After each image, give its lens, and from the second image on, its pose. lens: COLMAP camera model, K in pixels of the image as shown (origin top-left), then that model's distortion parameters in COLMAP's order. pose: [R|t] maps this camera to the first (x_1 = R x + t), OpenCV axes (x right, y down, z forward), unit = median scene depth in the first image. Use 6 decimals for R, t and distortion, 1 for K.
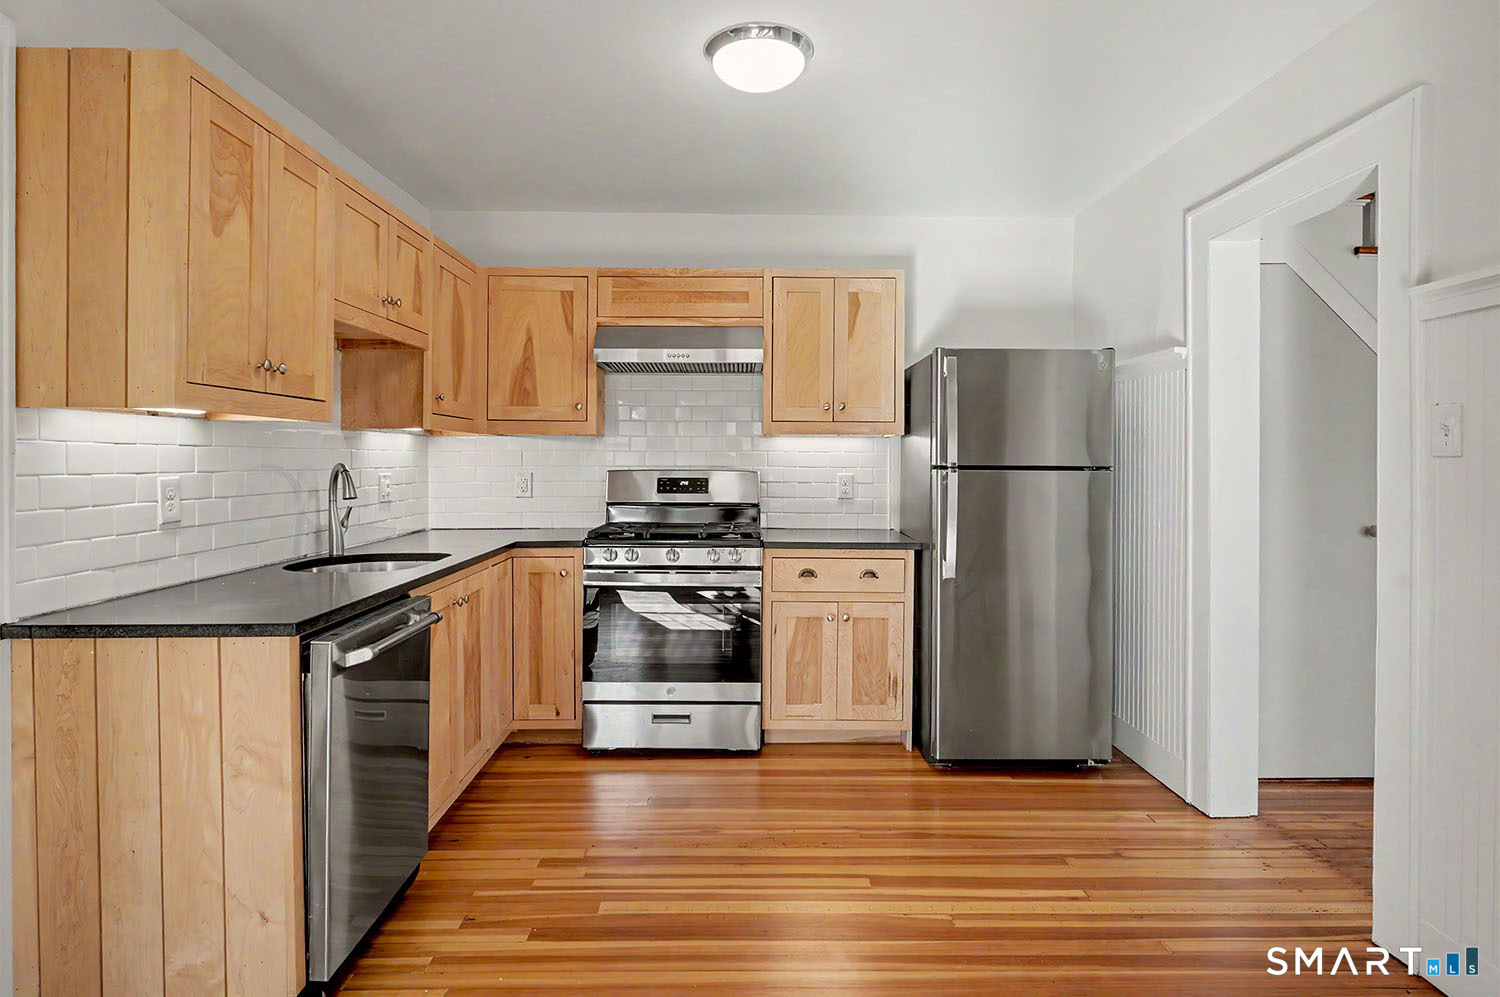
lens RADIAL K [[811.8, 0, 736.0], [0, 811.8, 468.7], [0, 0, 1]] dist [-0.015159, 0.001321]
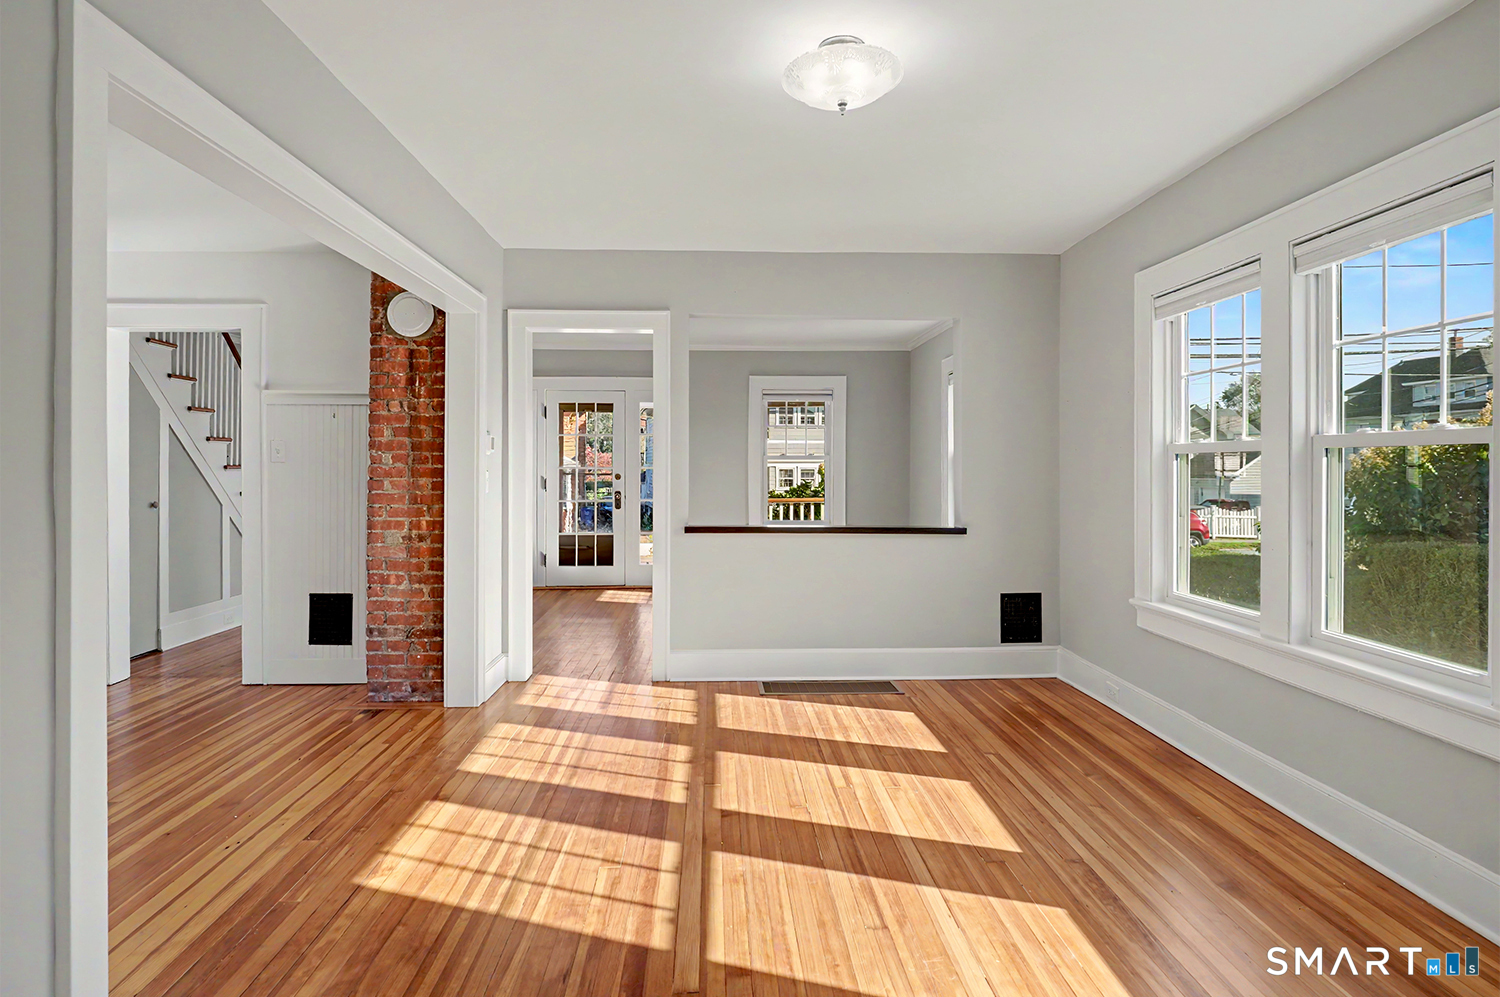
lens RADIAL K [[811.8, 0, 736.0], [0, 811.8, 468.7], [0, 0, 1]] dist [-0.015159, 0.001321]
pose [[-0.036574, -0.007457, 0.999303, -0.870003], [0.011328, 0.999905, 0.007876, 0.000573], [-0.999267, 0.011608, -0.036486, -0.162237]]
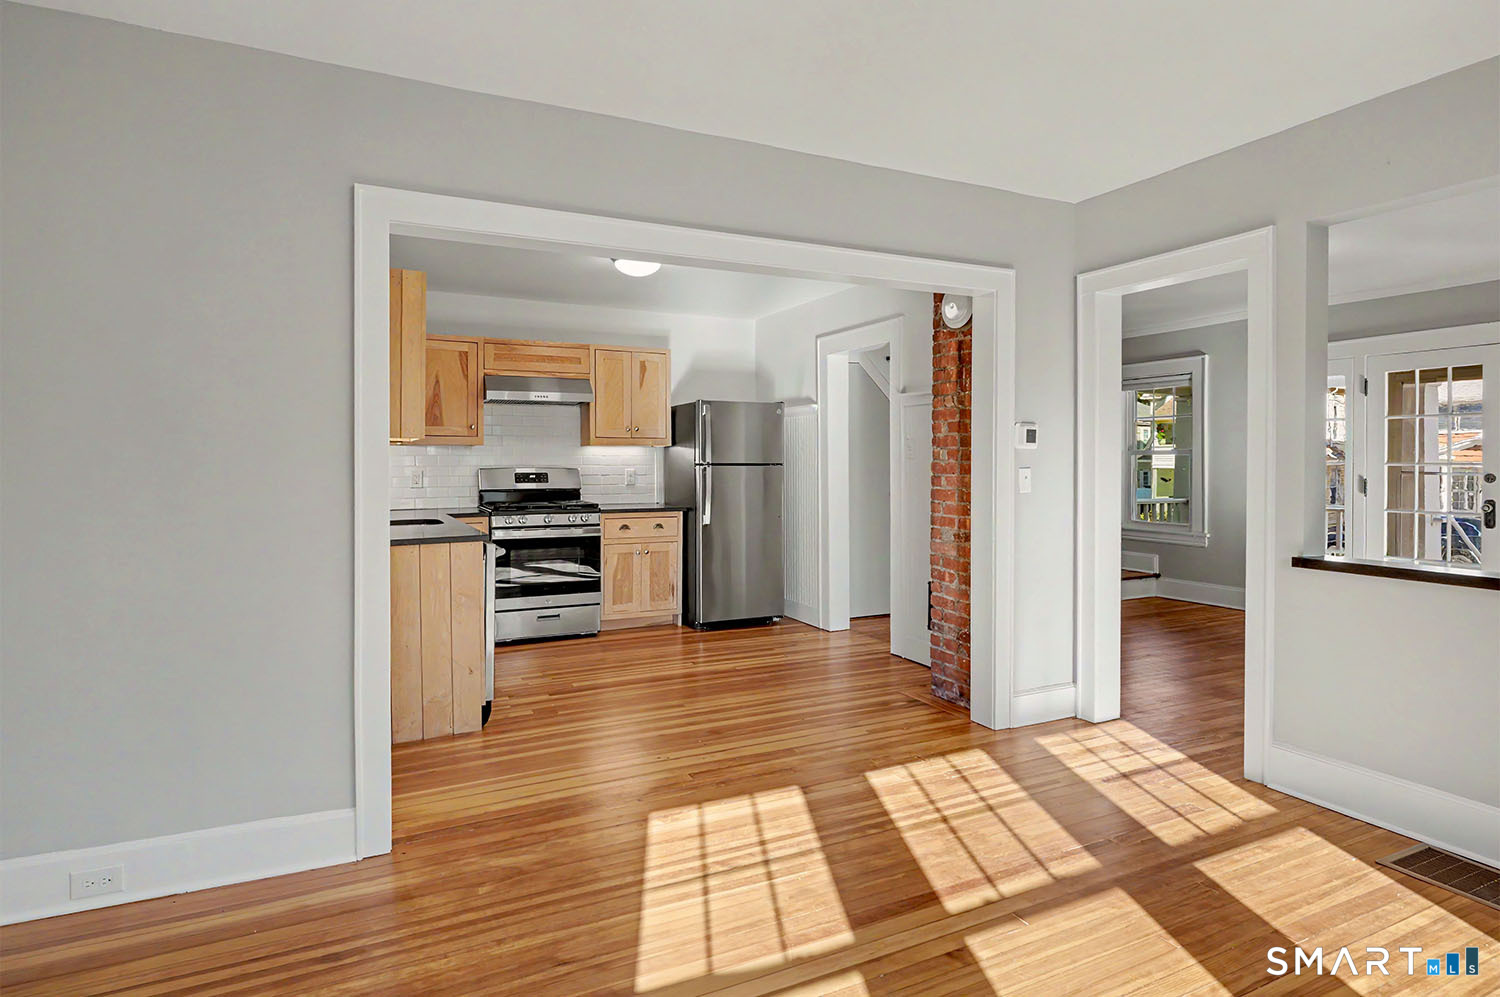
lens RADIAL K [[811.8, 0, 736.0], [0, 811.8, 468.7], [0, 0, 1]] dist [-0.015159, 0.001321]
pose [[0.903353, -0.009144, 0.428800, -0.431375], [0.009503, 0.999954, 0.001302, 0.005687], [-0.428792, 0.002899, 0.903399, -0.646242]]
